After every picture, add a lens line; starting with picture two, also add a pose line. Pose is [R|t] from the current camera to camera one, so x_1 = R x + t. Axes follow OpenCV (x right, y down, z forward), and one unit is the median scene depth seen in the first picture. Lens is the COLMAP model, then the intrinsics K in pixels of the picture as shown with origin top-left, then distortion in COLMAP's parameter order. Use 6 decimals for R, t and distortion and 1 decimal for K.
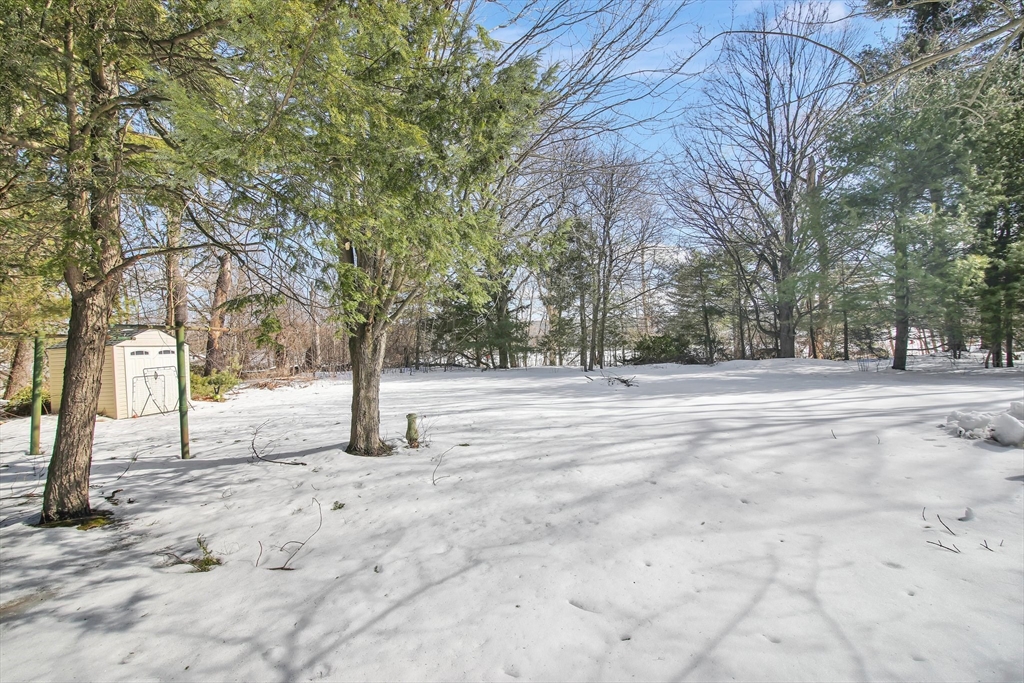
lens RADIAL K [[474.7, 0, 512.0], [0, 474.7, 341.5], [0, 0, 1]] dist [-0.017813, 0.000474]
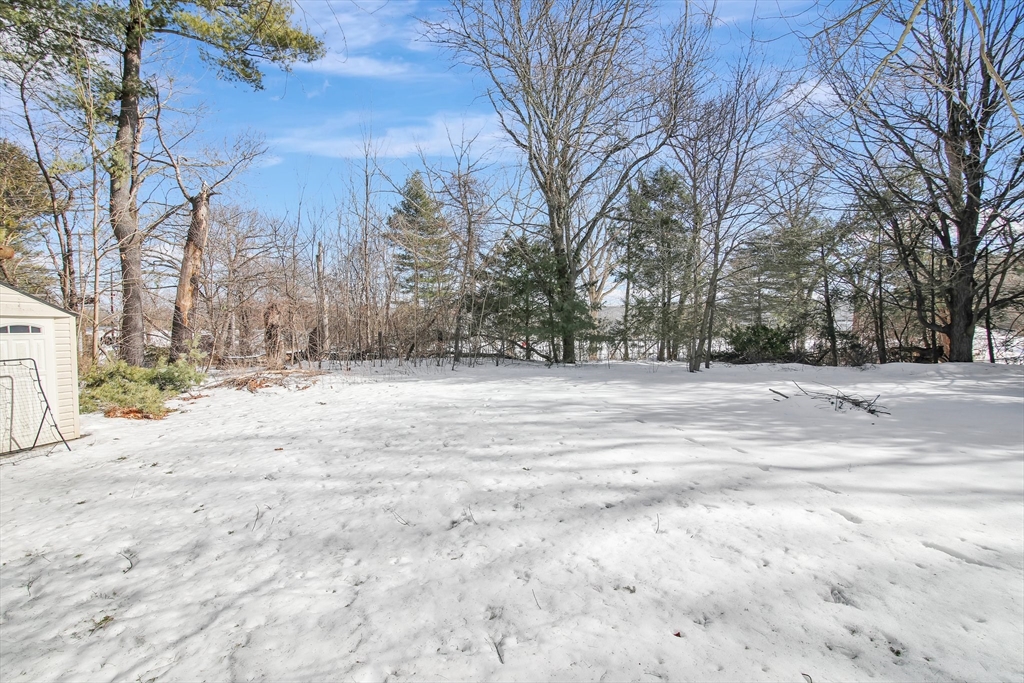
lens RADIAL K [[474.7, 0, 512.0], [0, 474.7, 341.5], [0, 0, 1]] dist [-0.017813, 0.000474]
pose [[0.999391, 0.031747, -0.014456, -0.102442], [-0.031274, 0.999004, 0.031841, 0.001195], [0.015453, -0.031369, 0.999388, 0.251648]]
